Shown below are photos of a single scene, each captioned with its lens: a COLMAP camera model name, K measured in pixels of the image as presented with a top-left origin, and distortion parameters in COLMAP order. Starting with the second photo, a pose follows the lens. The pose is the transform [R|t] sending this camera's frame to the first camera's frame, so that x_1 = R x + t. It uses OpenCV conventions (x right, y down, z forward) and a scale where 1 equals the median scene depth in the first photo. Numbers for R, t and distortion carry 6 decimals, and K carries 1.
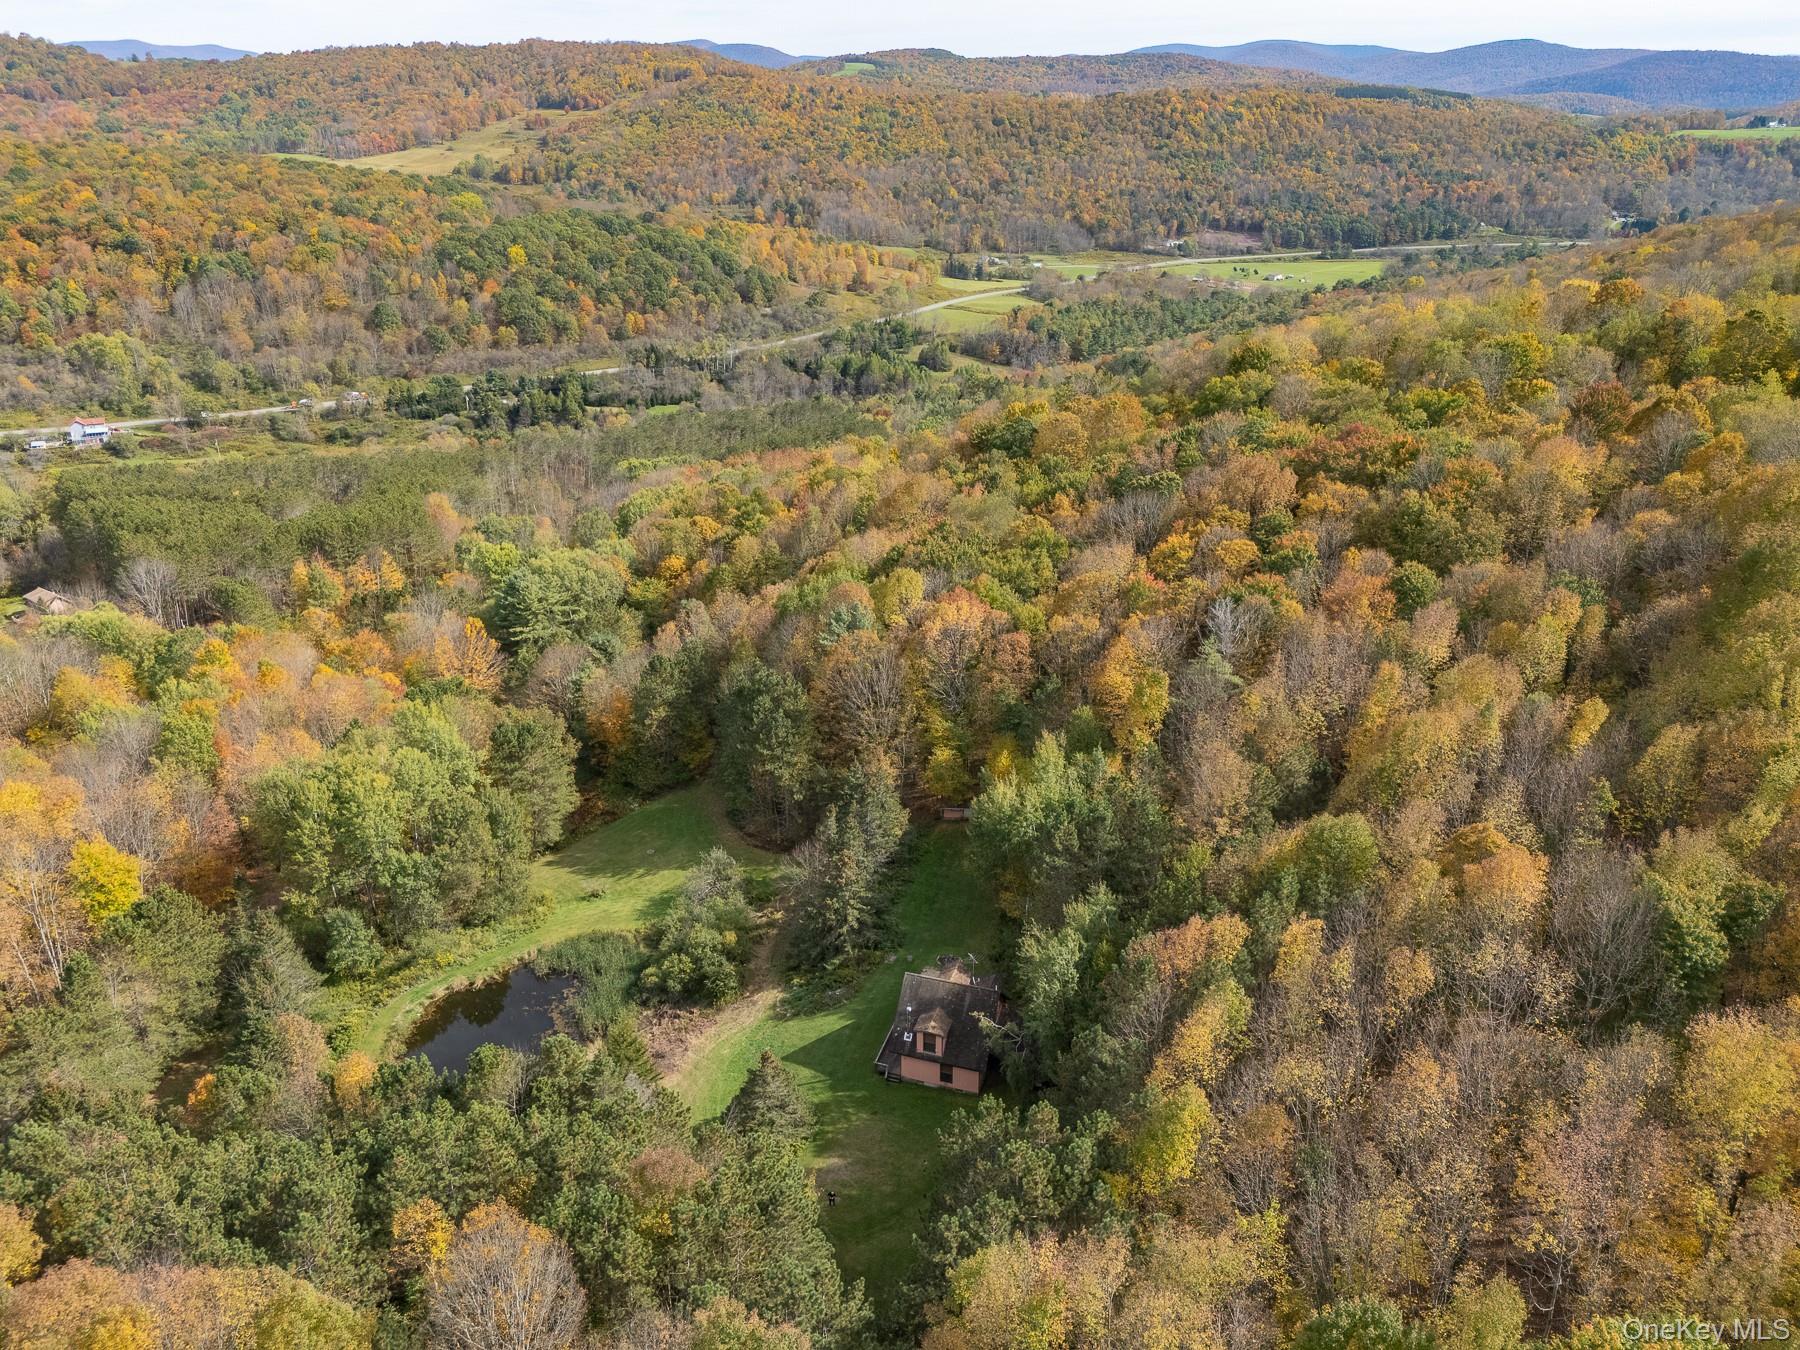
lens RADIAL K [[1360.5, 0, 897.3], [0, 1360.5, 668.5], [0, 0, 1]] dist [0.058138, -0.047271]
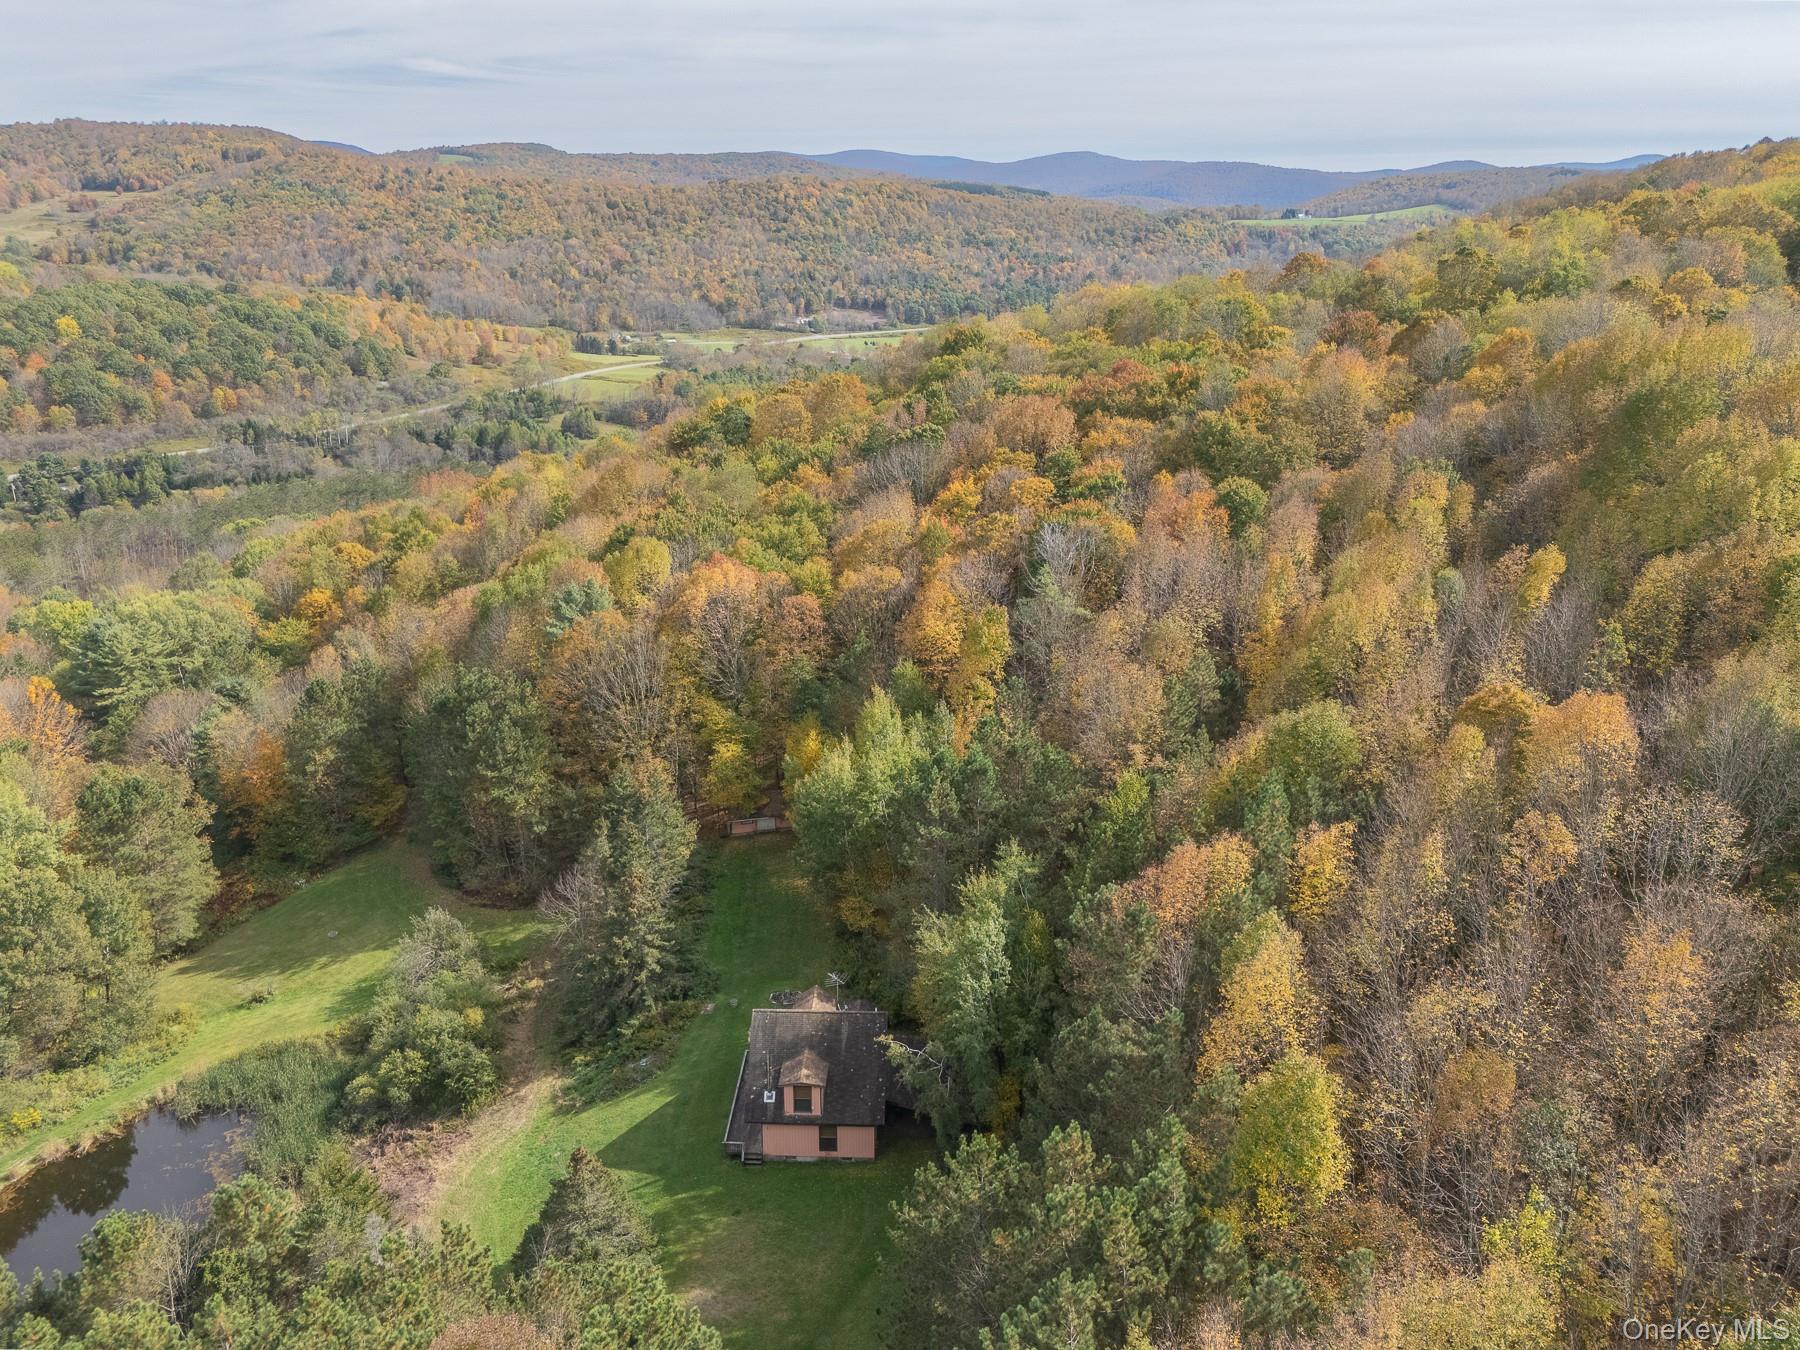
lens RADIAL K [[1360.5, 0, 905.5], [0, 1360.5, 674.0], [0, 0, 1]] dist [0.058138, -0.047271]
pose [[0.961795, -0.088333, 0.259127, -0.060505], [0.105652, 0.992954, -0.053663, 0.064579], [-0.252561, 0.078990, 0.964351, 0.184433]]
